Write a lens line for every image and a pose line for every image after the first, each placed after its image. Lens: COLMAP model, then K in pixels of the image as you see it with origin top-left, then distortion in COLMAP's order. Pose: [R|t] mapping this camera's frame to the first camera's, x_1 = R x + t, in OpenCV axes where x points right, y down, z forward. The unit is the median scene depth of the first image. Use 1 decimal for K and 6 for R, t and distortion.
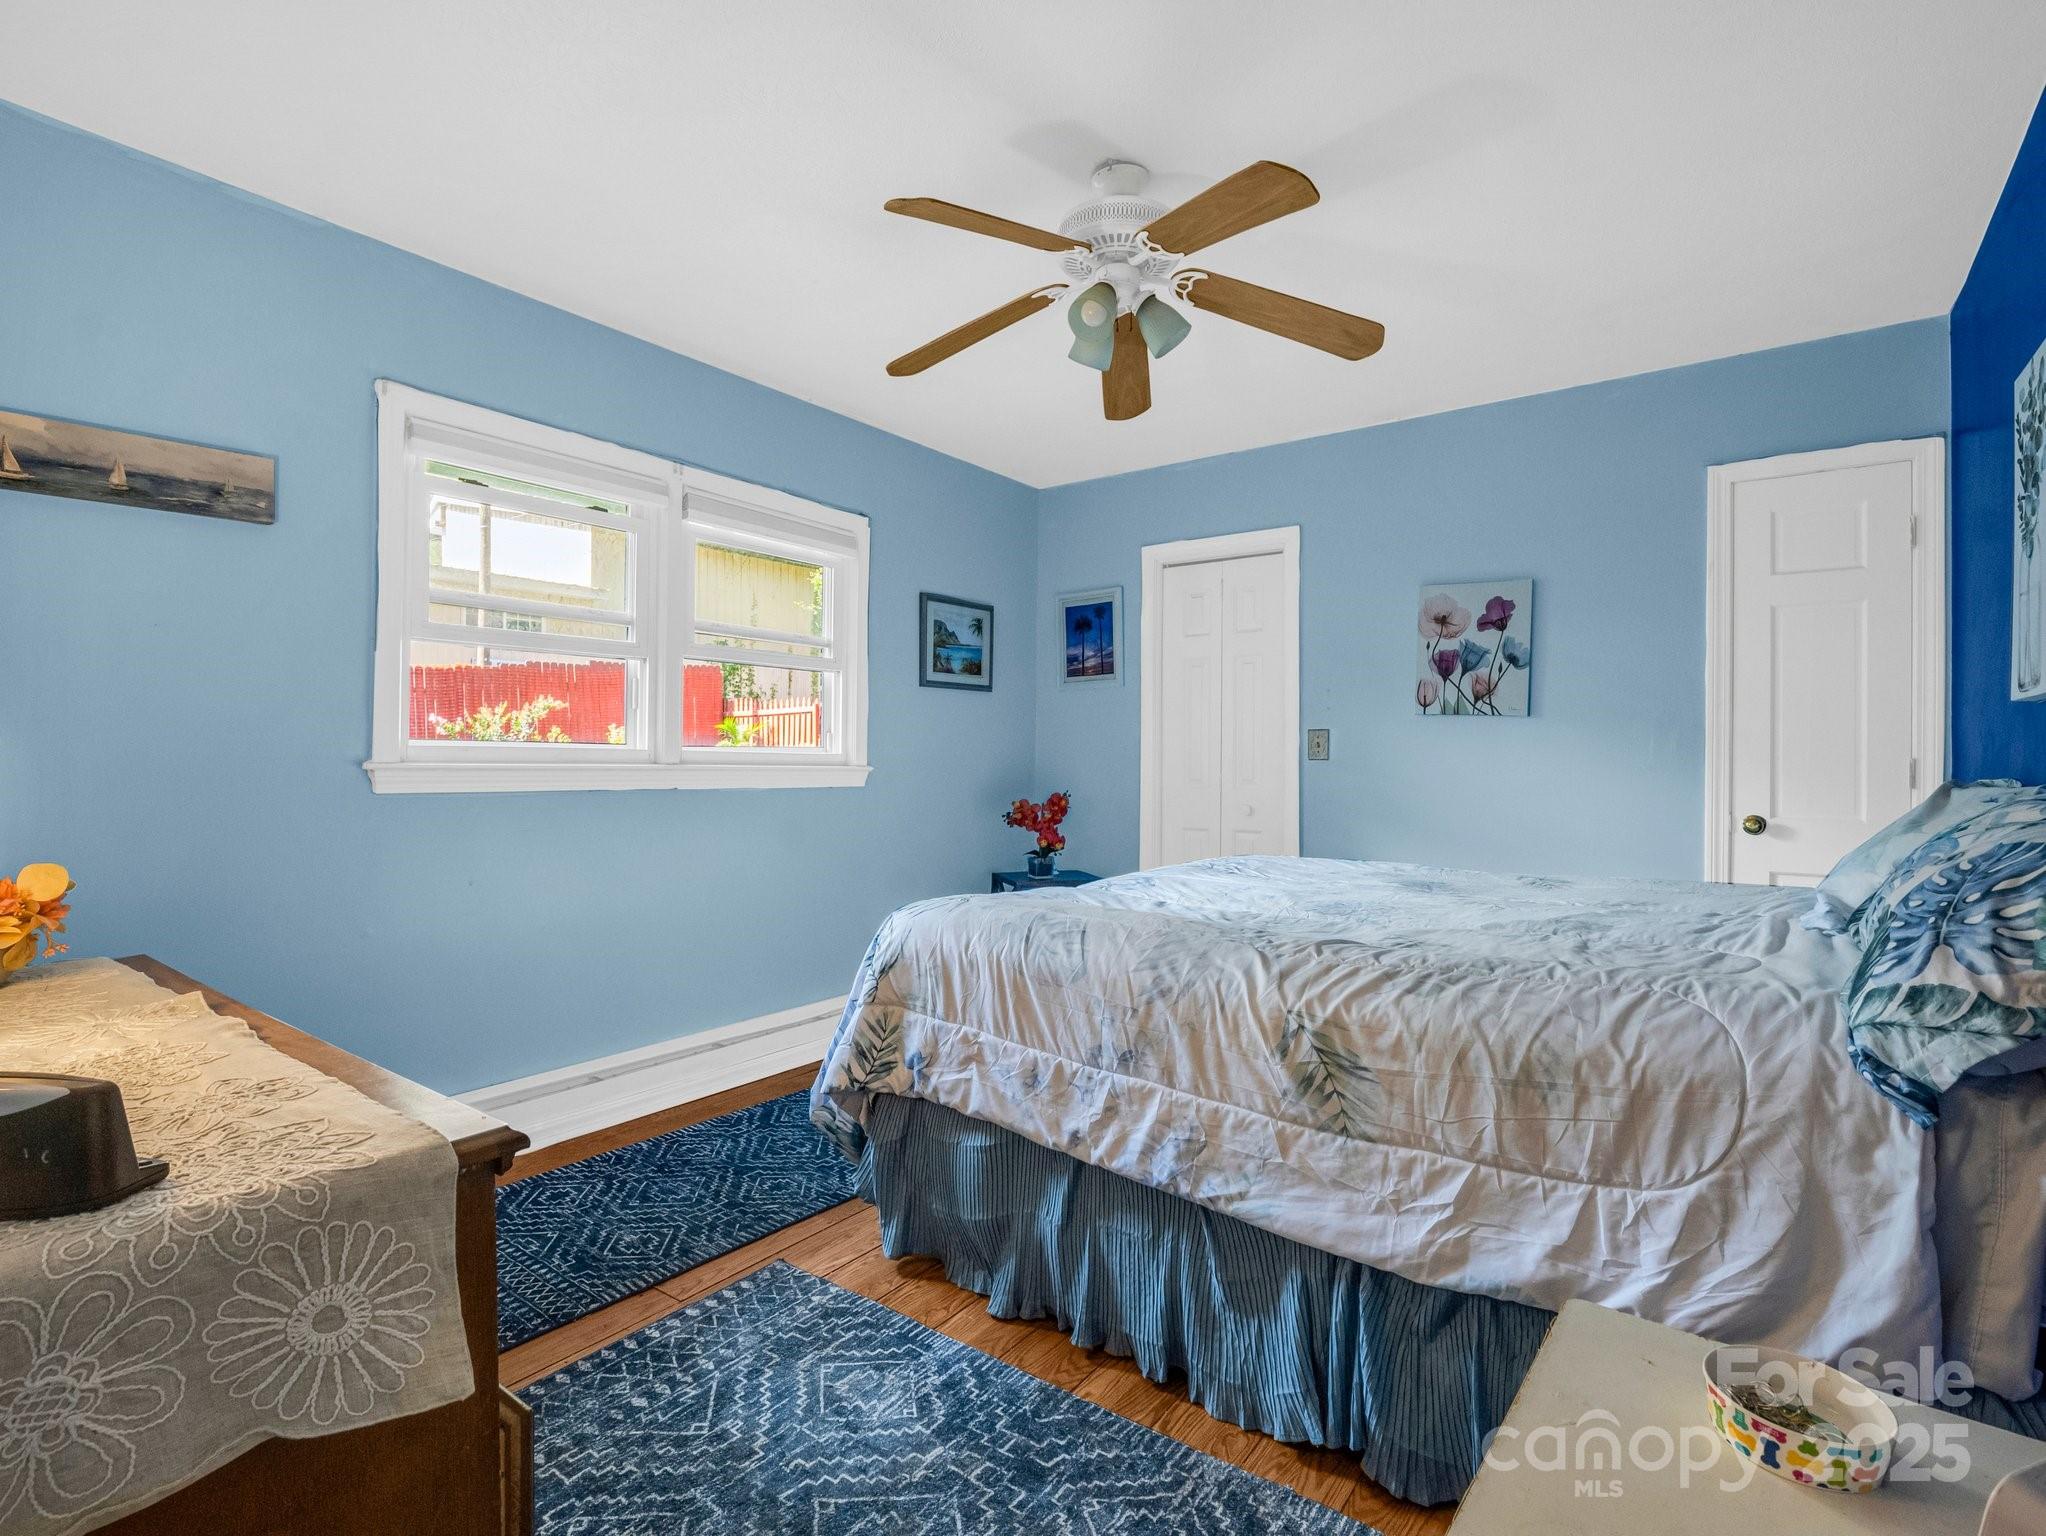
lens RADIAL K [[1010.4, 0, 1005.7], [0, 1010.4, 766.9], [0, 0, 1]] dist [-0.017359, -0.000544]
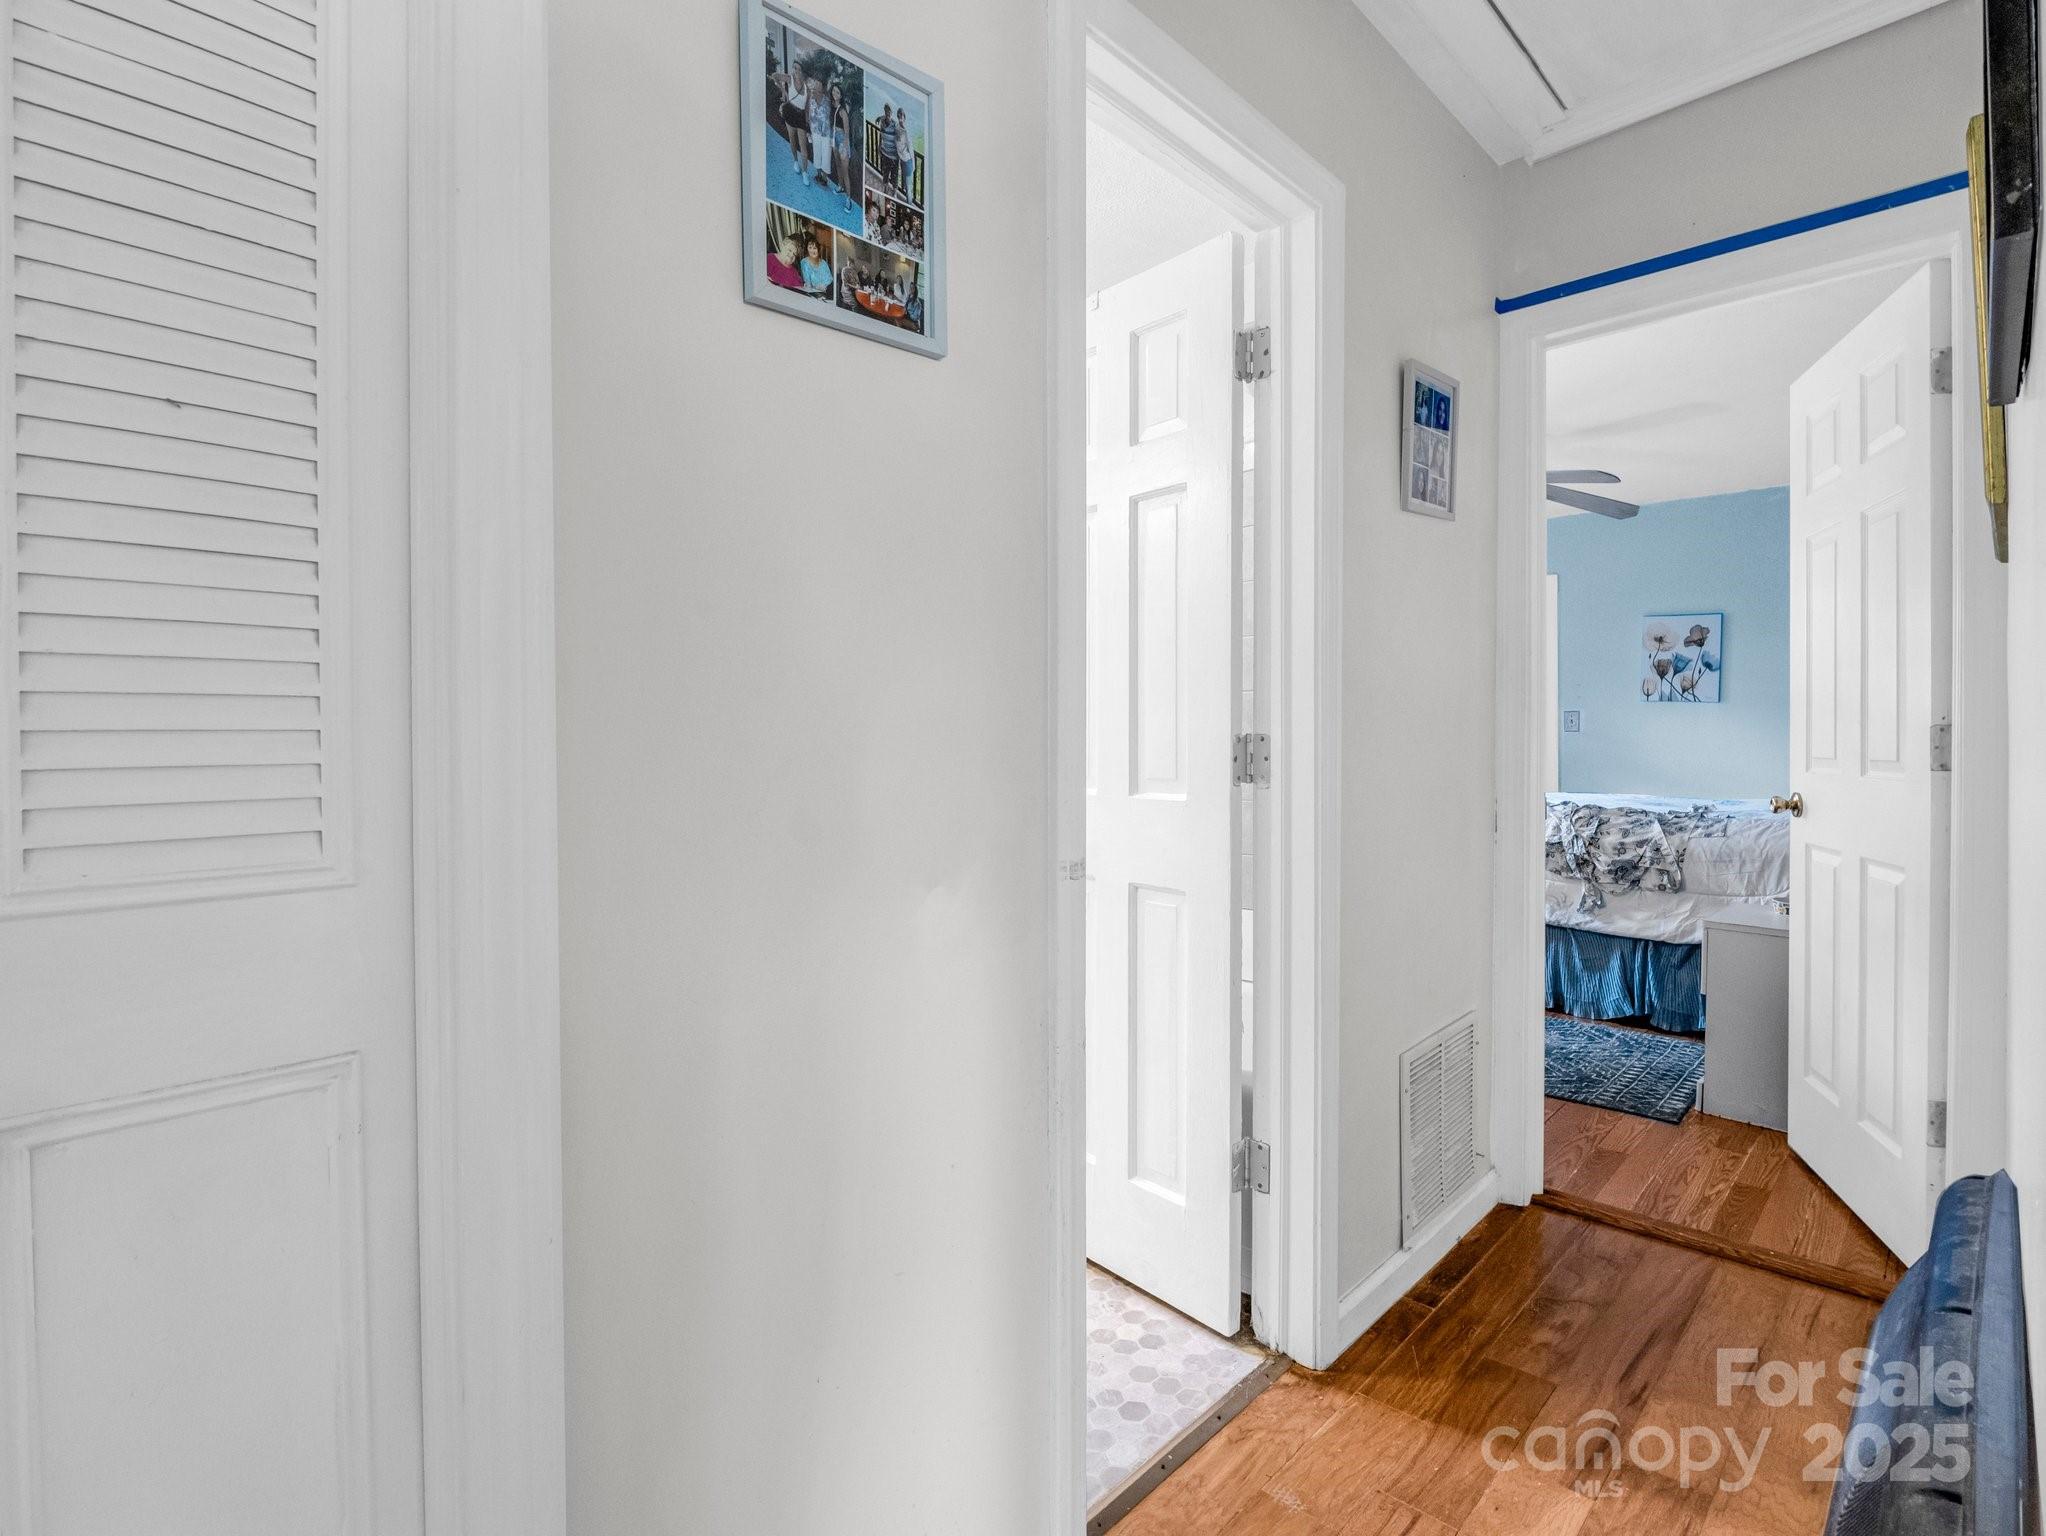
lens RADIAL K [[1010.4, 0, 1045.0], [0, 1010.4, 758.3], [0, 0, 1]] dist [-0.017359, -0.000544]
pose [[0.993526, -0.015153, -0.112589, -0.353244], [0.017023, 0.999732, 0.015661, -0.004423], [0.112321, -0.017476, 0.993518, -0.678974]]
